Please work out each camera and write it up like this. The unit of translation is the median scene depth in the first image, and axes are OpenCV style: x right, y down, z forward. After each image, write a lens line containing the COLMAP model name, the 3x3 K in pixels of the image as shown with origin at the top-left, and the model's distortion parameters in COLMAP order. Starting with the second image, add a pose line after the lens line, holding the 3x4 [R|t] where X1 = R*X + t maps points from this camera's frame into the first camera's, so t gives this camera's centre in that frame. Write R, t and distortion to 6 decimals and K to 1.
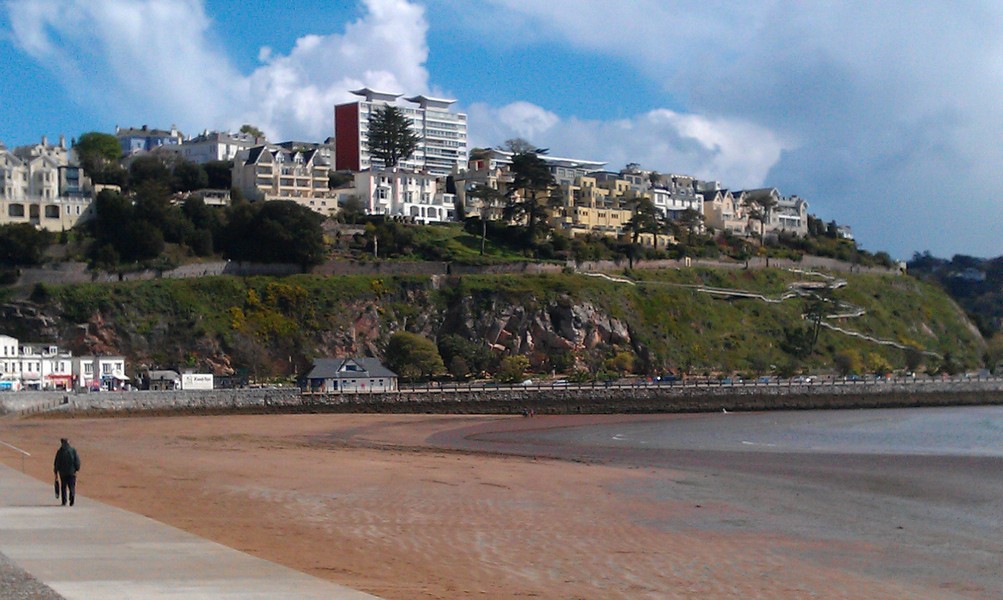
lens RADIAL K [[1967.9, 0, 503.2], [0, 1967.9, 304.3], [0, 0, 1]] dist [0.062712, 0.000000]
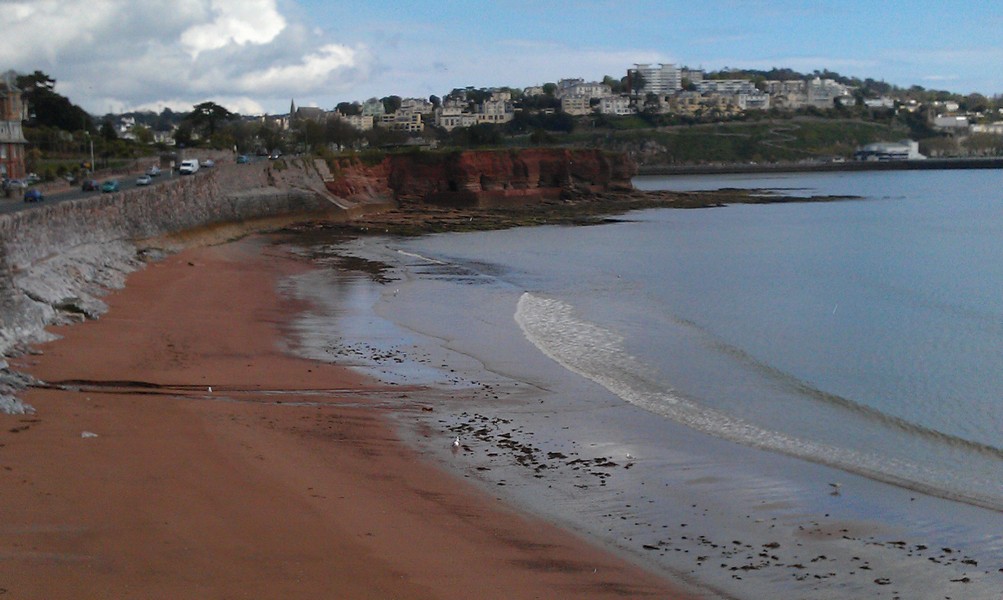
lens RADIAL K [[1967.9, 0, 495.9], [0, 1967.9, 299.7], [0, 0, 1]] dist [0.062712, 0.000000]
pose [[0.860413, 0.033108, -0.508521, 1.471207], [0.027299, 0.993460, 0.110870, -0.107679], [0.508866, -0.109276, 0.853882, -1.915463]]
